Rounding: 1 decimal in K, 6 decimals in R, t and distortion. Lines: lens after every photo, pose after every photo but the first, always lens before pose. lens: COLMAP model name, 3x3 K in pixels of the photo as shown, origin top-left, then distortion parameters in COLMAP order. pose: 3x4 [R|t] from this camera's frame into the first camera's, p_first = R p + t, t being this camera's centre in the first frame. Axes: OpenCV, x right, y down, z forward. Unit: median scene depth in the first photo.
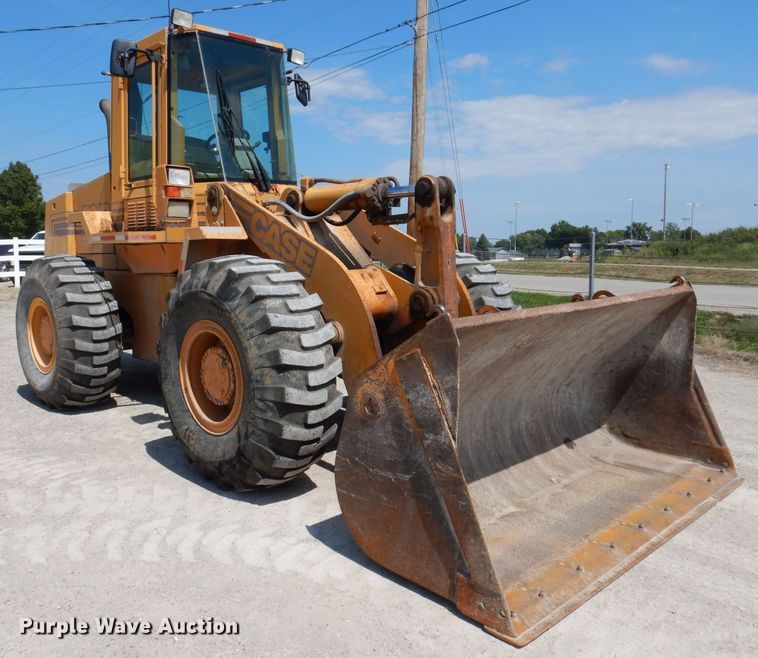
lens RADIAL K [[670.0, 0, 353.7], [0, 670.0, 309.8], [0, 0, 1]] dist [0.012004, -0.004349]
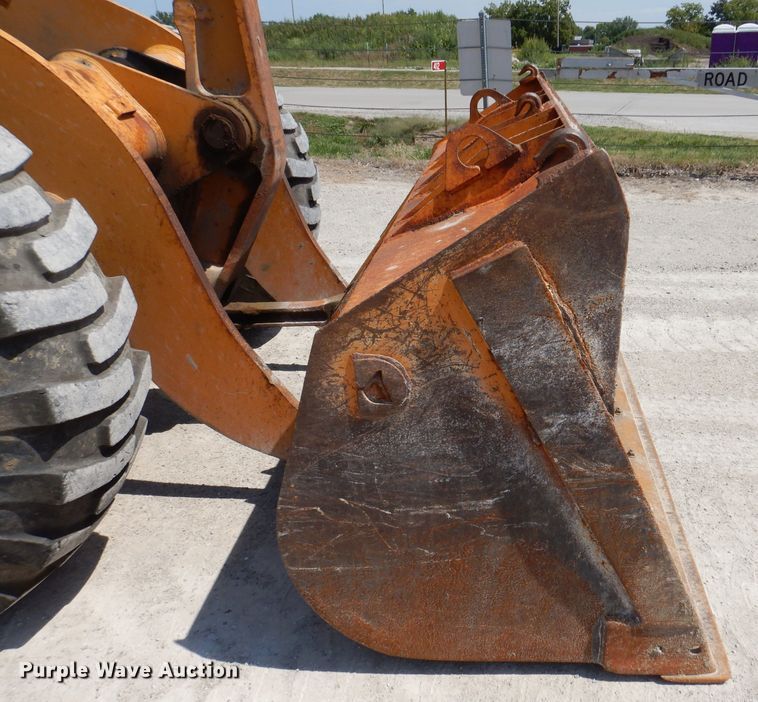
lens RADIAL K [[662.0, 0, 378.4], [0, 662.0, 354.2], [0, 0, 1]] dist [0.002095, 0.012080]
pose [[0.695680, -0.299764, 0.652818, -0.249086], [0.068384, 0.932280, 0.355214, -0.029604], [-0.715090, -0.202473, 0.669067, 0.717634]]
